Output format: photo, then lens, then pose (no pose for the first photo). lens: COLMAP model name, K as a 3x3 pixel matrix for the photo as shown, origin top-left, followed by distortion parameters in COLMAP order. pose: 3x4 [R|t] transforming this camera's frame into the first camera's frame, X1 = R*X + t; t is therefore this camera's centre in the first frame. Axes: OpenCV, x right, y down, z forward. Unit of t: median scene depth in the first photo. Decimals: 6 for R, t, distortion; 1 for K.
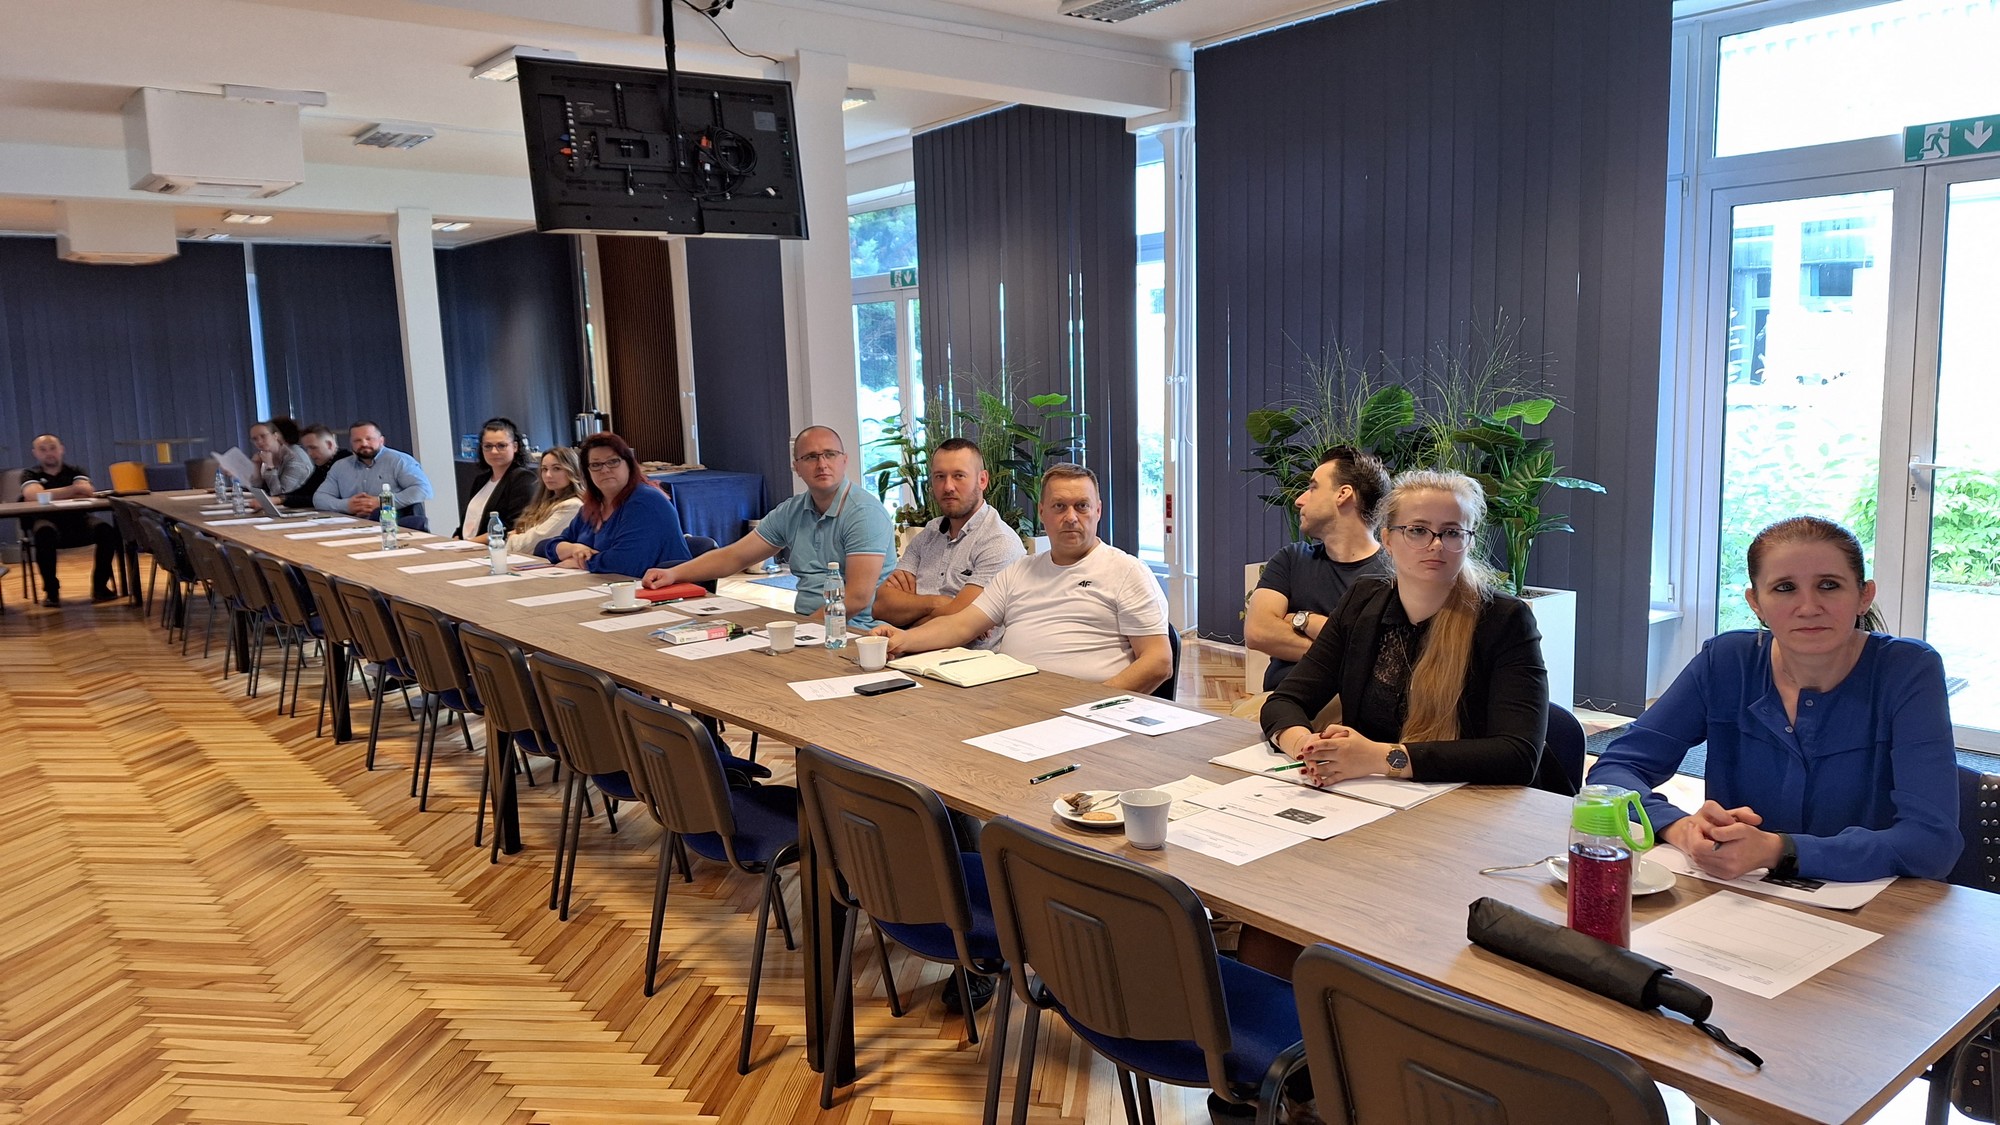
lens RADIAL K [[1354.3, 0, 1000.0], [0, 1354.3, 562.5], [0, 0, 1]] dist [0.009166, -0.023096]
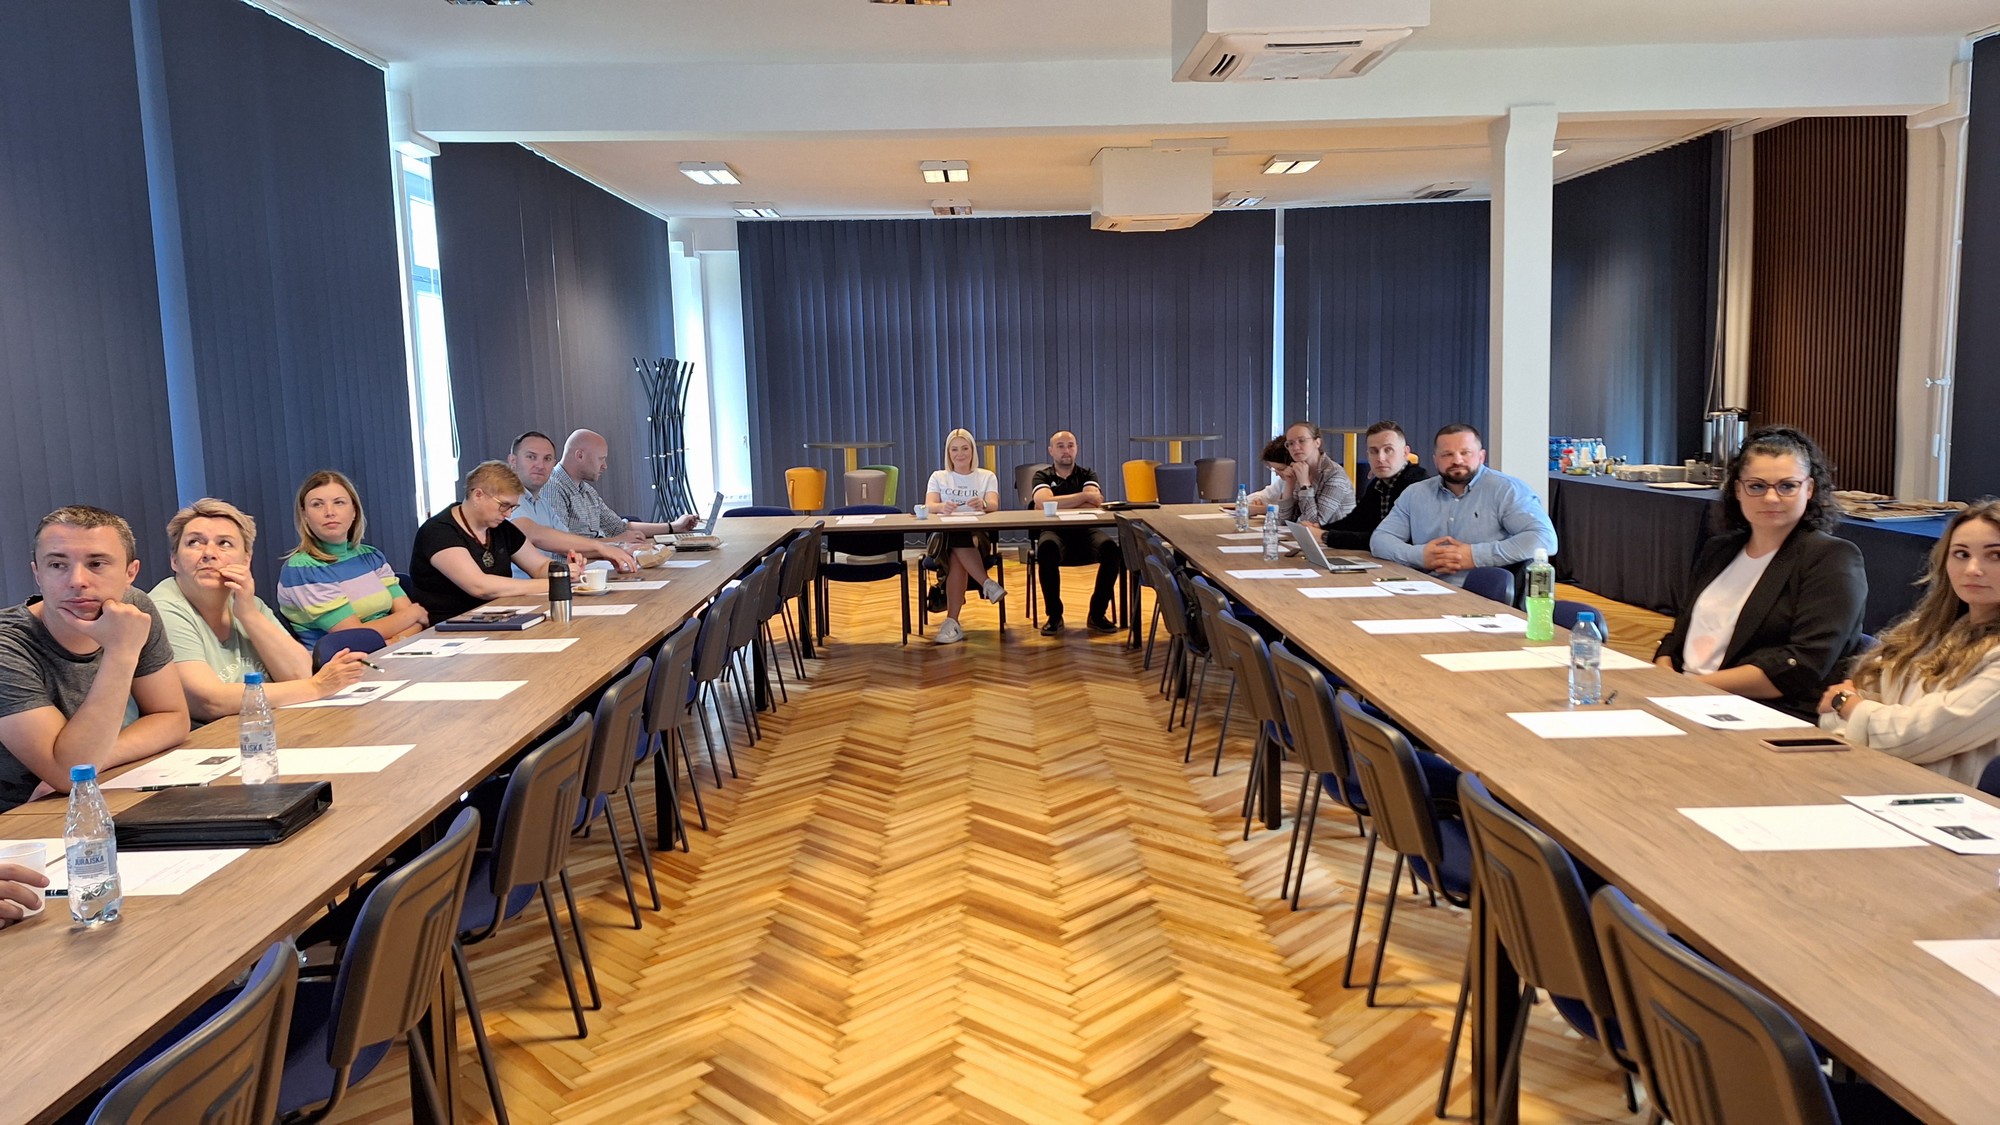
lens RADIAL K [[1354.3, 0, 1000.0], [0, 1354.3, 562.5], [0, 0, 1]] dist [0.009166, -0.023096]
pose [[0.780646, 0.080722, -0.619739, -0.204903], [-0.077712, 0.996465, 0.031903, -0.037610], [0.620123, 0.023256, 0.784160, 0.317740]]
